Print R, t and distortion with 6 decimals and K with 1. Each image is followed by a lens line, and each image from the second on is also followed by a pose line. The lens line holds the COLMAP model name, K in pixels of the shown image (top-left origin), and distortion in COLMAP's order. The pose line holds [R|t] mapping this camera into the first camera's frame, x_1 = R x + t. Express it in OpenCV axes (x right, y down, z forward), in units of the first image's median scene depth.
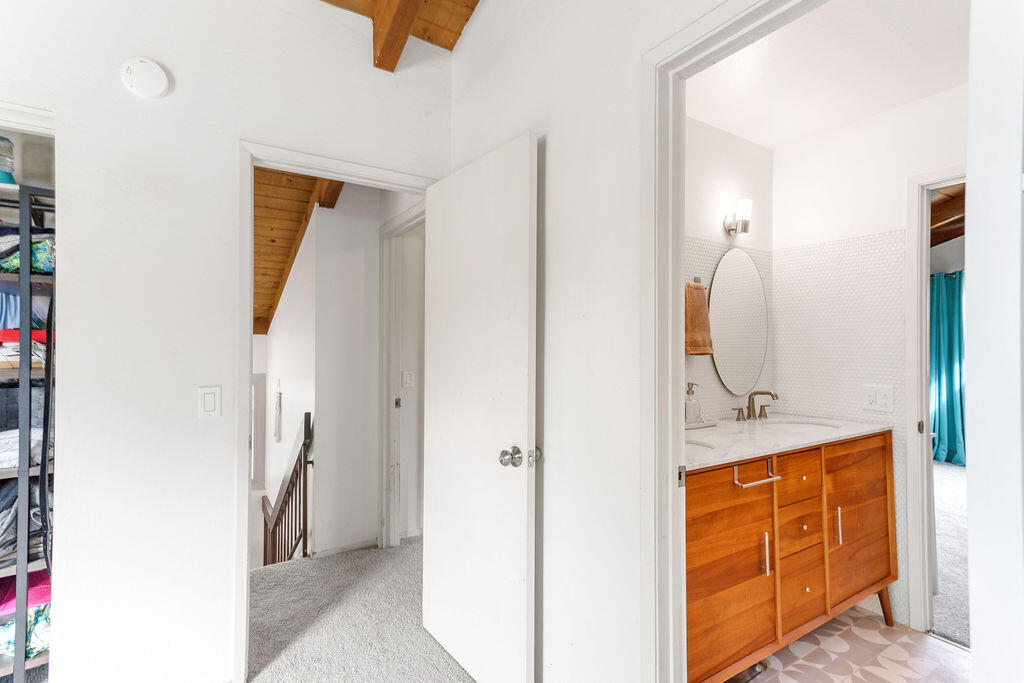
lens RADIAL K [[496.1, 0, 501.3], [0, 496.1, 341.4], [0, 0, 1]] dist [0.026239, 0.000128]
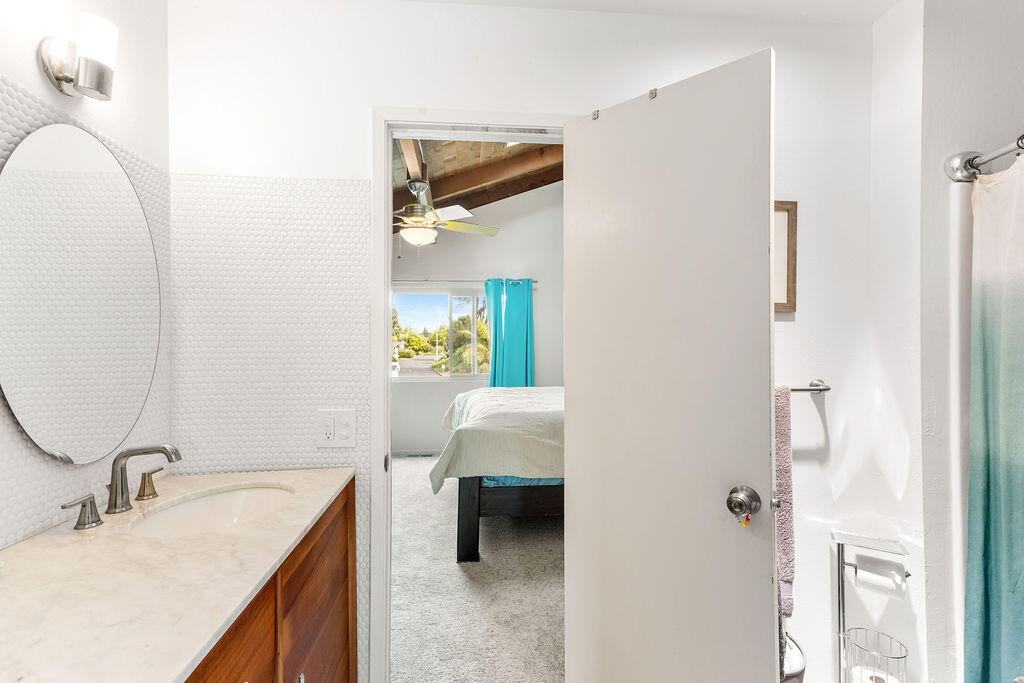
lens RADIAL K [[496.1, 0, 501.3], [0, 496.1, 341.4], [0, 0, 1]] dist [0.026239, 0.000128]
pose [[0.477467, 0.004499, 0.878638, 0.265347], [-0.001690, 0.999990, -0.004202, 0.001393], [-0.878648, 0.000522, 0.477470, 0.479084]]
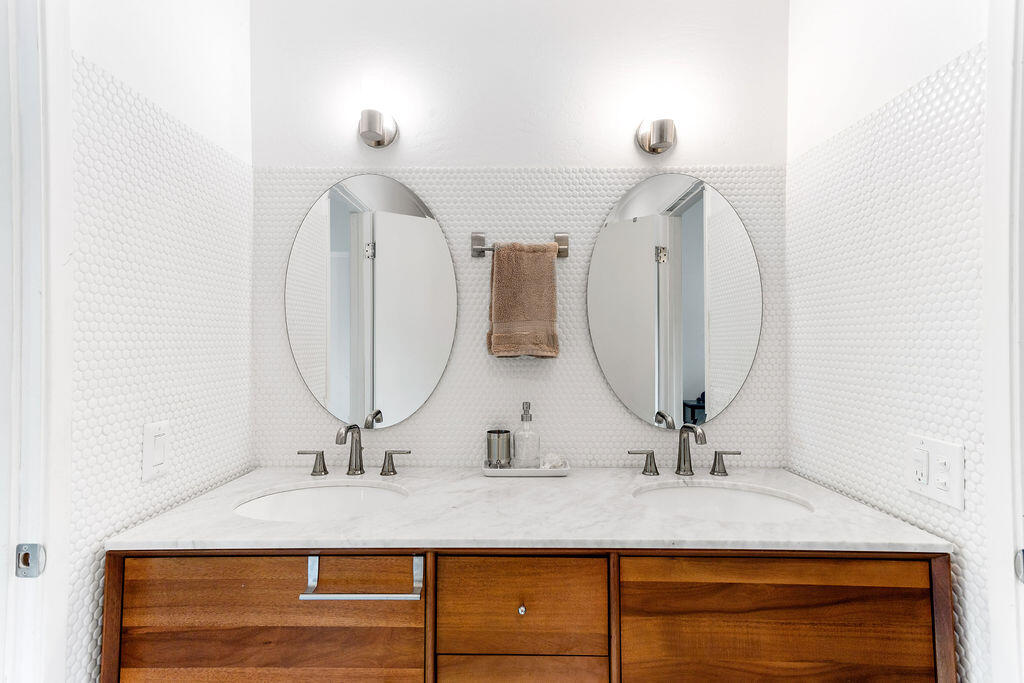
lens RADIAL K [[484.4, 0, 509.0], [0, 484.4, 334.9], [0, 0, 1]] dist [0.025116, 0.000179]
pose [[0.833754, -0.010153, -0.552042, 0.649116], [0.006108, 0.999939, -0.009165, 0.003710], [0.552102, 0.004269, 0.833766, 0.445858]]
